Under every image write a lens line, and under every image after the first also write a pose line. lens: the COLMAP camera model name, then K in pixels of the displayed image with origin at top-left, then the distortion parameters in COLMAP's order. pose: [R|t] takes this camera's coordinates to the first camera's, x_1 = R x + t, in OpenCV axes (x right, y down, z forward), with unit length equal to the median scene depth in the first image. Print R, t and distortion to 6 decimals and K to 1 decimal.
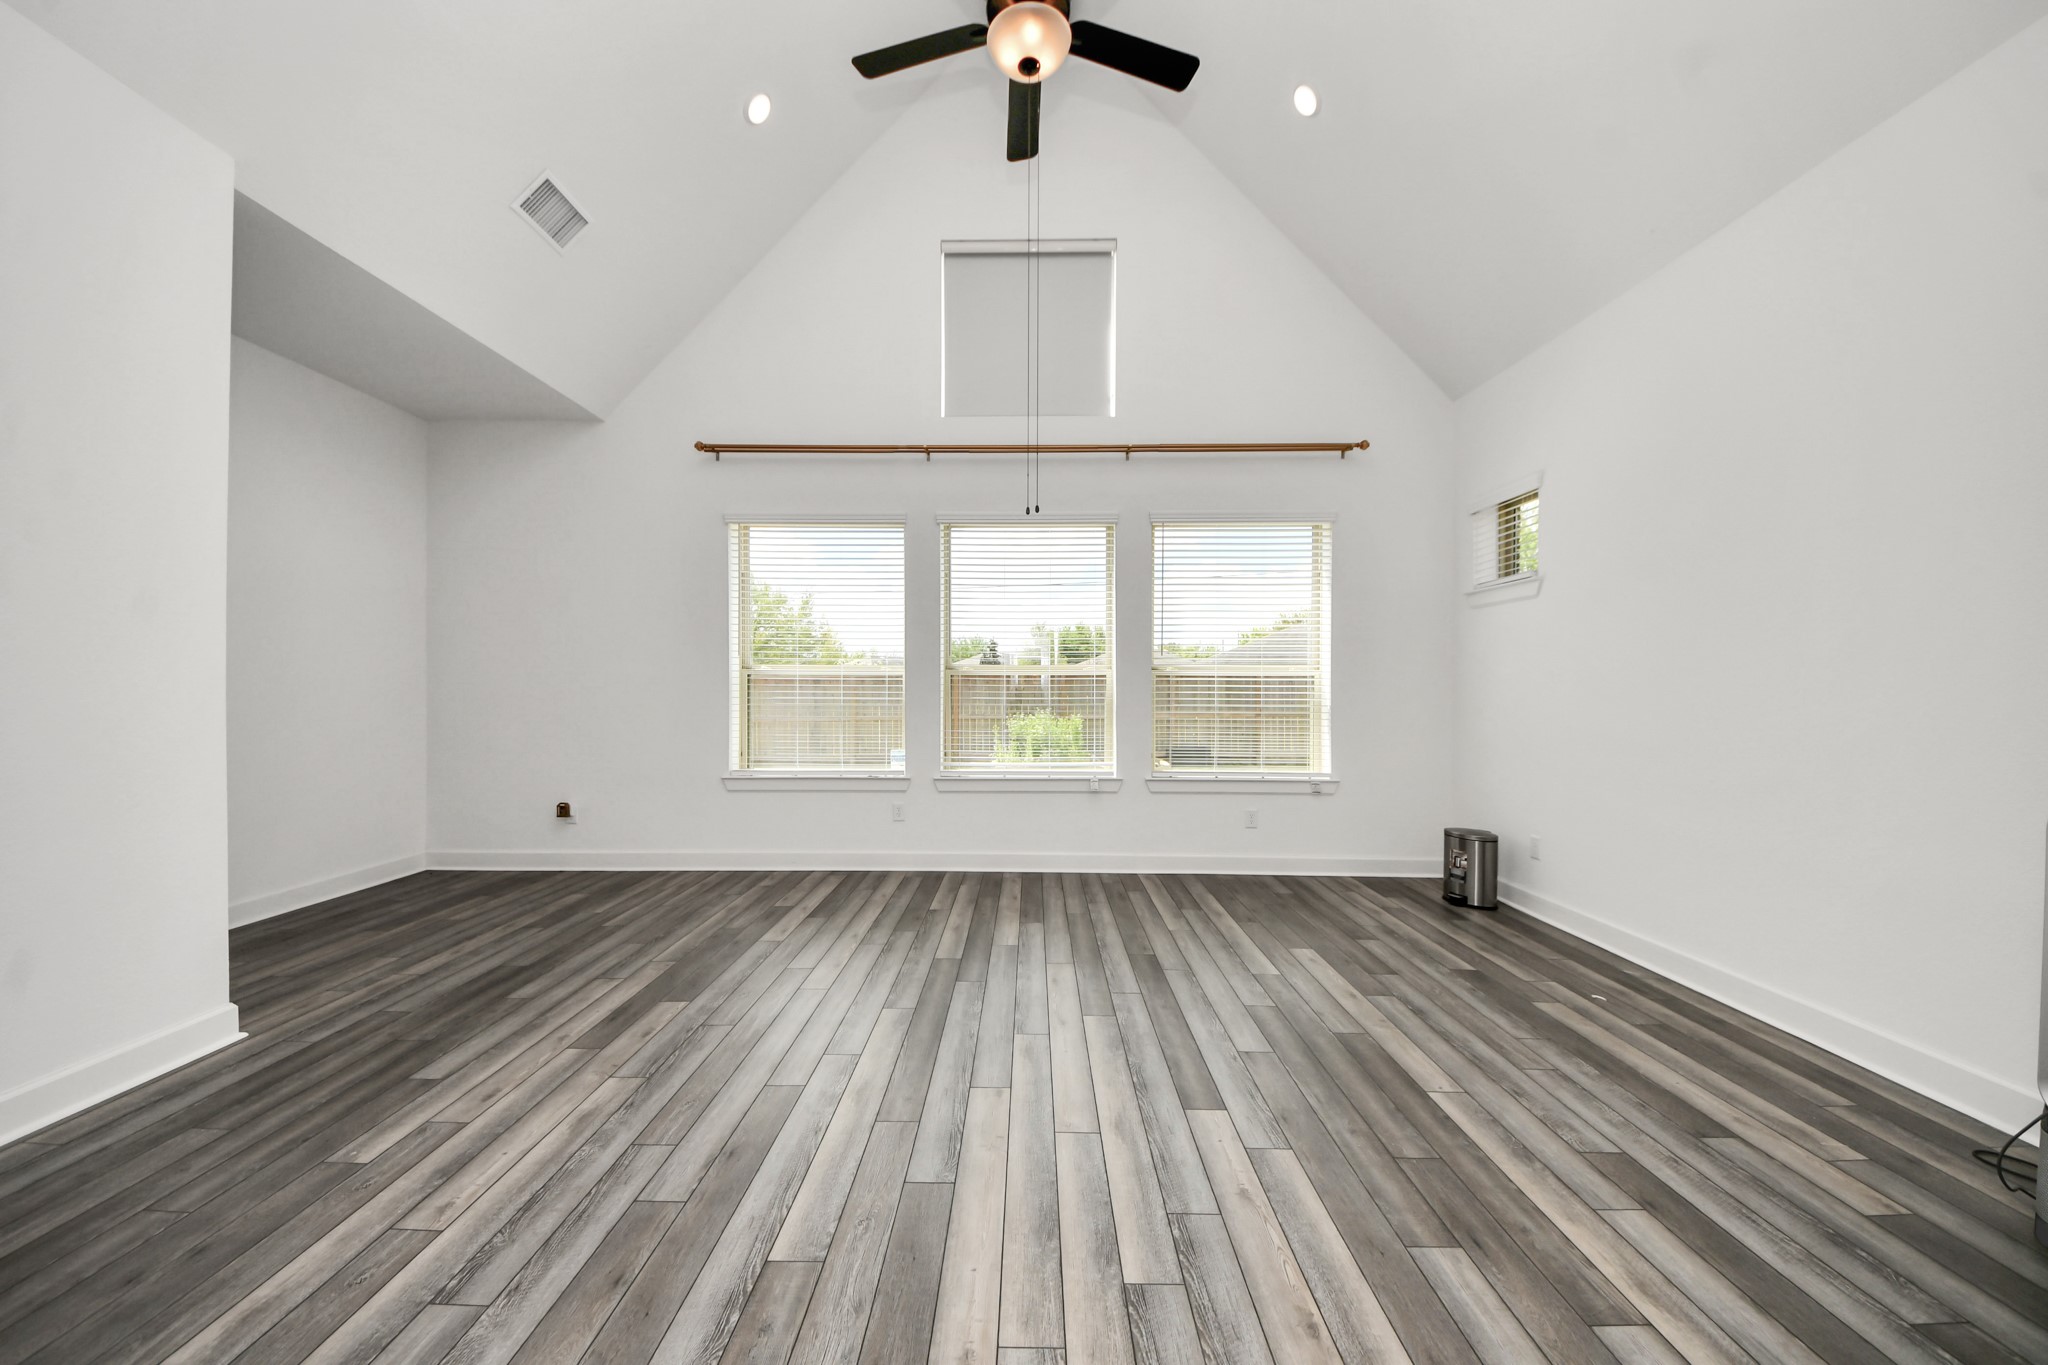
lens RADIAL K [[775.3, 0, 1021.2], [0, 775.3, 688.7], [0, 0, 1]] dist [0.009063, -0.001409]
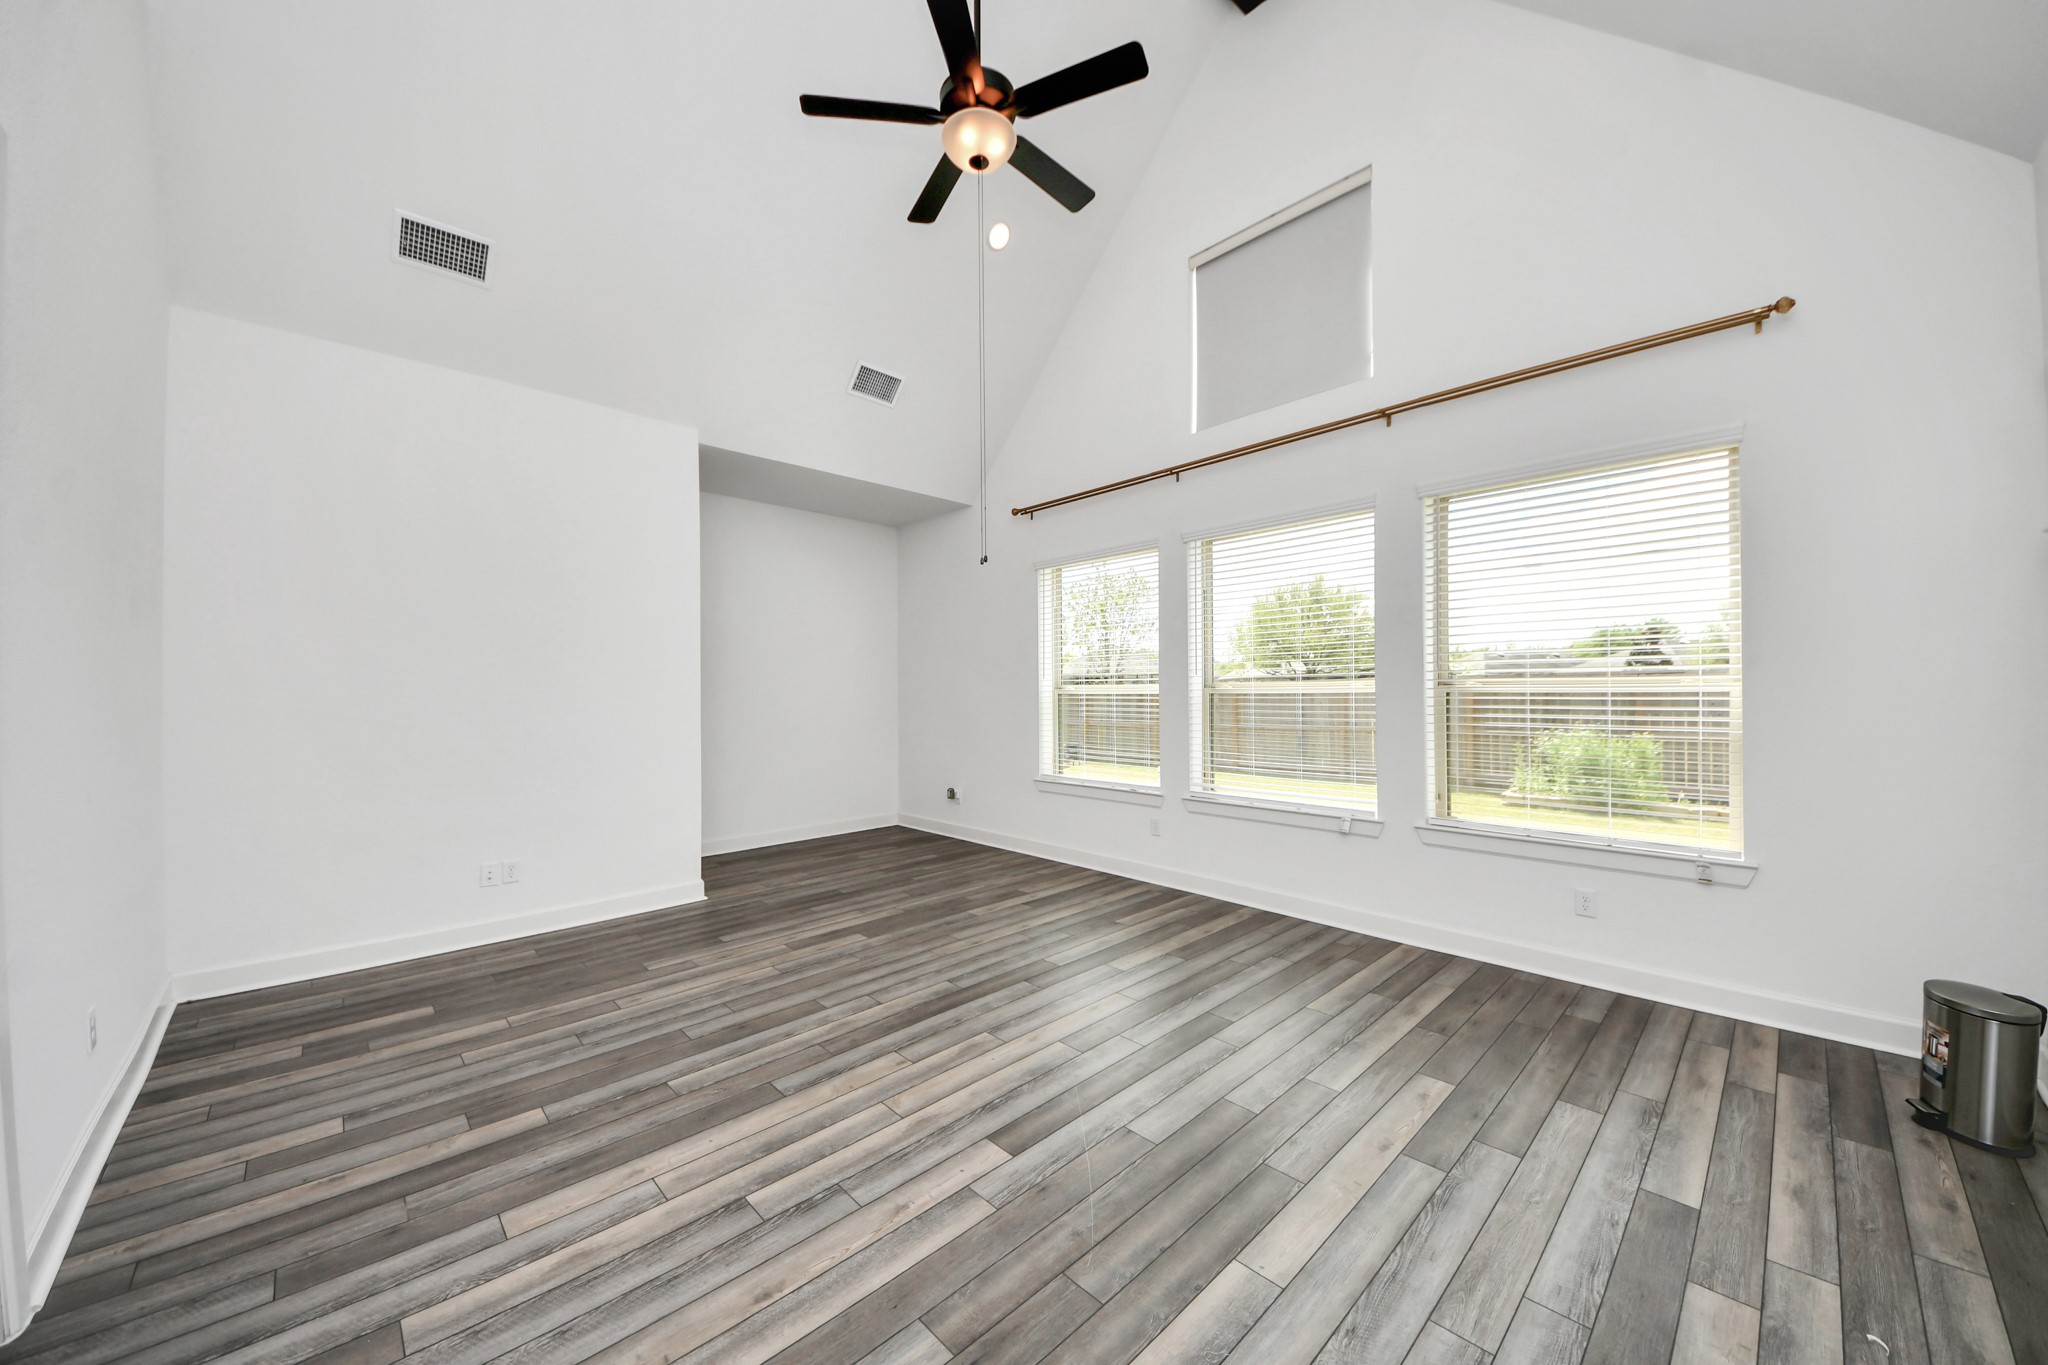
lens RADIAL K [[775.3, 0, 1015.3], [0, 775.3, 691.3], [0, 0, 1]] dist [0.009063, -0.001409]
pose [[0.669851, -0.004437, -0.742482, 0.851894], [0.011091, 0.999930, 0.004030, -0.049927], [0.742413, -0.010934, 0.669853, 0.287408]]
